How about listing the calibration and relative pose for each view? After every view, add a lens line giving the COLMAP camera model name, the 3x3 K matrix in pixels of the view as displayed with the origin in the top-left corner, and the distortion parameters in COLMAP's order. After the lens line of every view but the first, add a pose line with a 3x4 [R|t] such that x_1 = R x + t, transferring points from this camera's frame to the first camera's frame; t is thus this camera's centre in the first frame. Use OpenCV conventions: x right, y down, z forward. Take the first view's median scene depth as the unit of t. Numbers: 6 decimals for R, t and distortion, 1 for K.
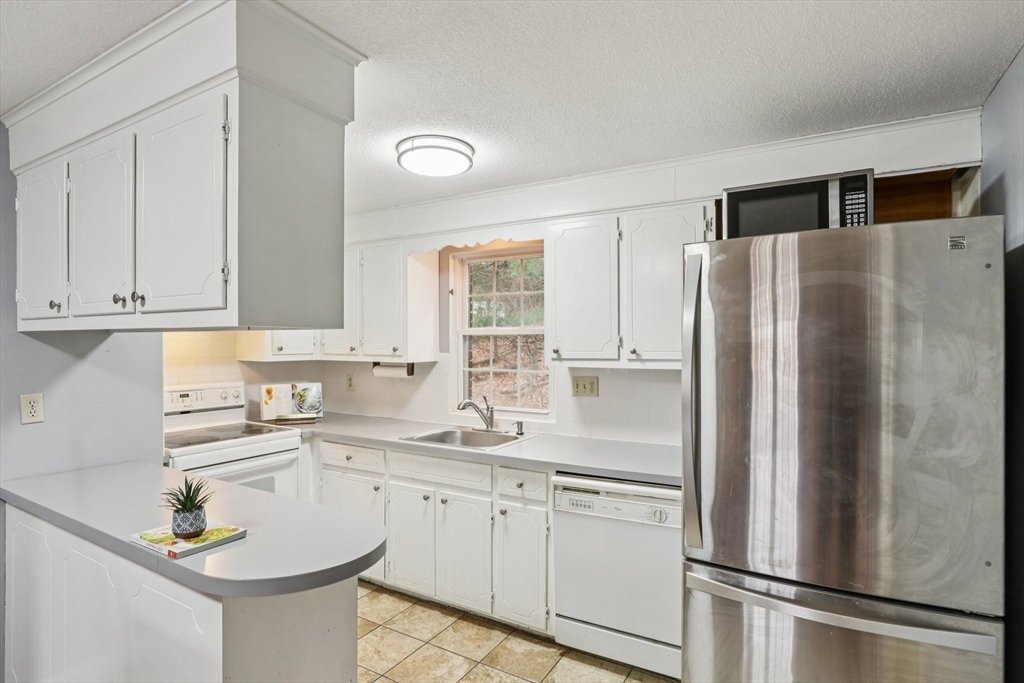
lens RADIAL K [[531.9, 0, 513.7], [0, 531.9, 343.0], [0, 0, 1]] dist [-0.011432, 0.000781]
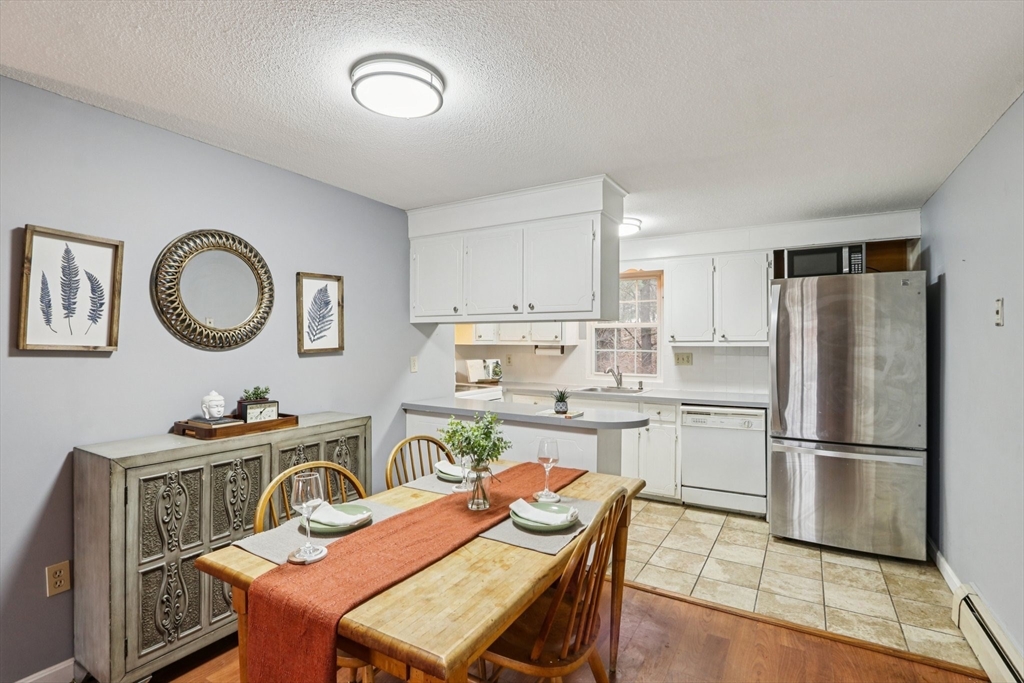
lens RADIAL K [[492.0, 0, 512.0], [0, 492.0, 340.1], [0, 0, 1]] dist [-0.006783, -0.000684]
pose [[0.999987, 0.002188, -0.004628, -0.501569], [-0.002212, 0.999985, -0.005093, 0.042354], [0.004617, 0.005103, 0.999976, -0.664638]]
